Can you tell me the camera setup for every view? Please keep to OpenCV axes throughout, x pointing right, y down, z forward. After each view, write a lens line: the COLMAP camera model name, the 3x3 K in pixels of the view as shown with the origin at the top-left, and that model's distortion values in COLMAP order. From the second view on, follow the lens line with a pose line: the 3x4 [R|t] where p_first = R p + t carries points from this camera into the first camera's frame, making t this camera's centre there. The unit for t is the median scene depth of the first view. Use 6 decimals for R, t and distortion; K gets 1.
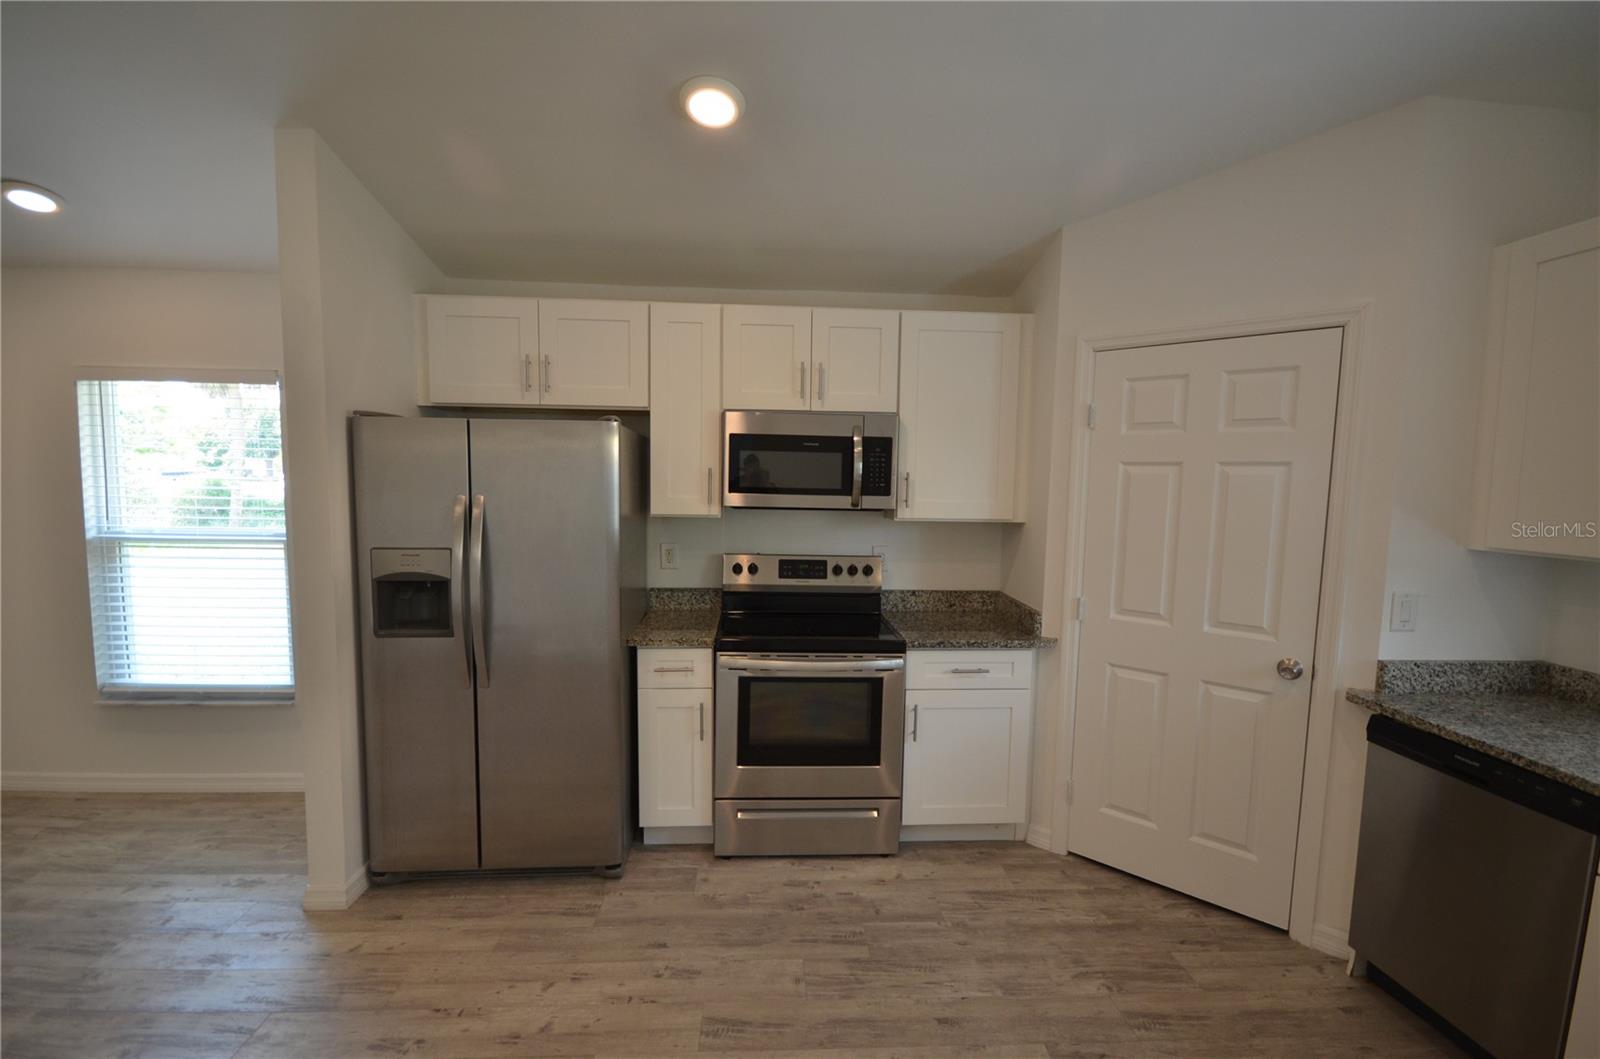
lens RADIAL K [[694.0, 0, 789.2], [0, 694.0, 539.7], [0, 0, 1]] dist [-0.008225, -0.001733]
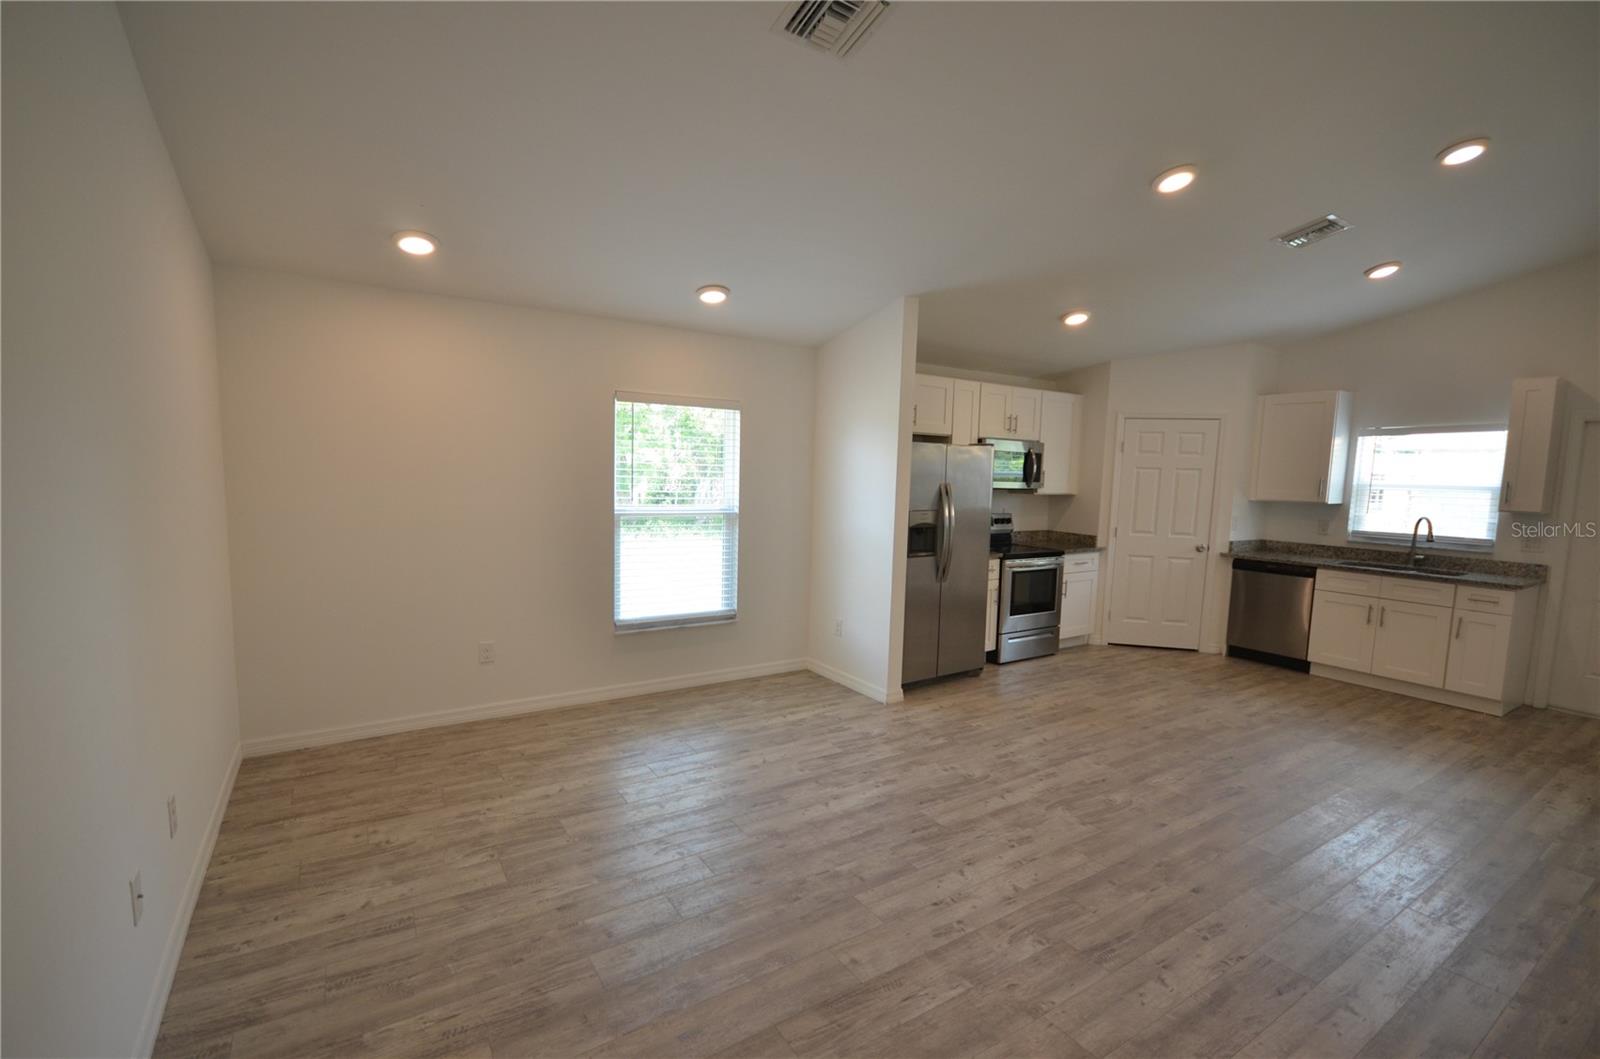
lens RADIAL K [[694.0, 0, 793.0], [0, 694.0, 541.5], [0, 0, 1]] dist [-0.008225, -0.001733]
pose [[0.871876, -0.042897, 0.487845, -1.619652], [0.032435, 0.999027, 0.029878, 0.028971], [-0.488652, -0.010227, 0.872419, -0.454275]]
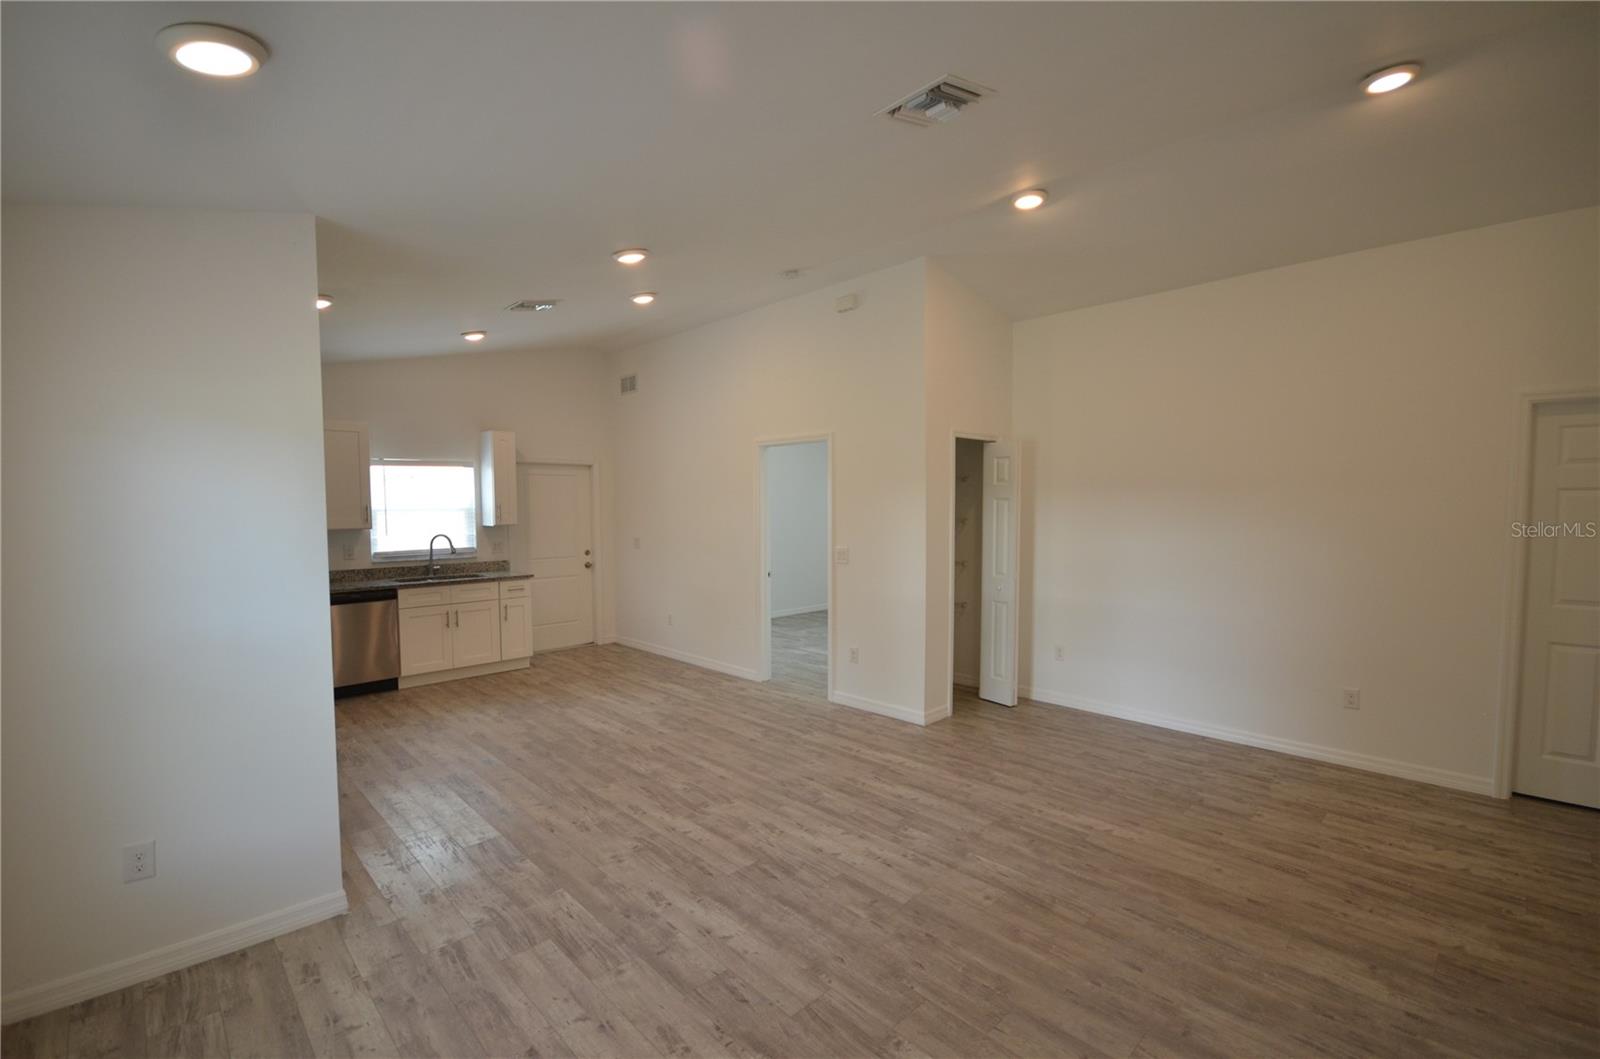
lens RADIAL K [[694.0, 0, 799.2], [0, 694.0, 532.7], [0, 0, 1]] dist [-0.008225, -0.001733]
pose [[-0.650673, -0.041590, 0.758218, -1.749367], [0.066950, 0.991469, 0.111839, -0.114844], [-0.756401, 0.123533, -0.642337, 0.964260]]
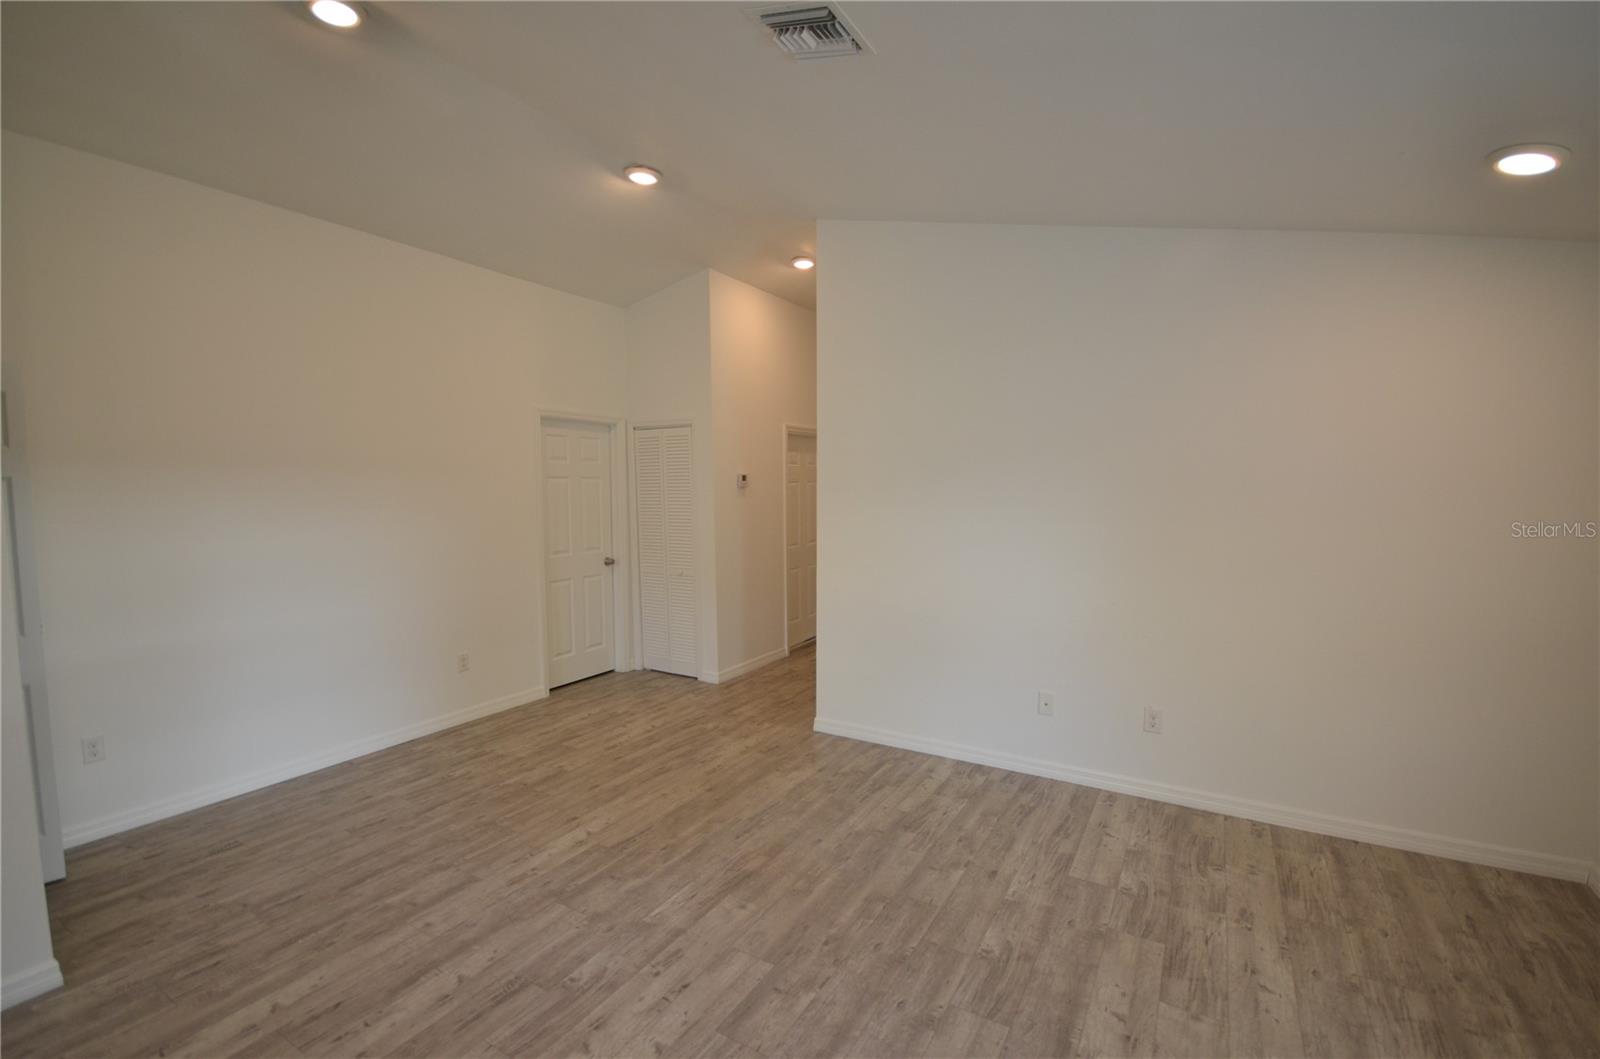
lens RADIAL K [[694.0, 0, 792.7], [0, 694.0, 545.5], [0, 0, 1]] dist [-0.008225, -0.001733]
pose [[-0.560736, 0.058780, -0.825905, -0.499201], [-0.082558, 0.988537, 0.126406, -0.069354], [0.823868, 0.139066, -0.549456, 0.686959]]
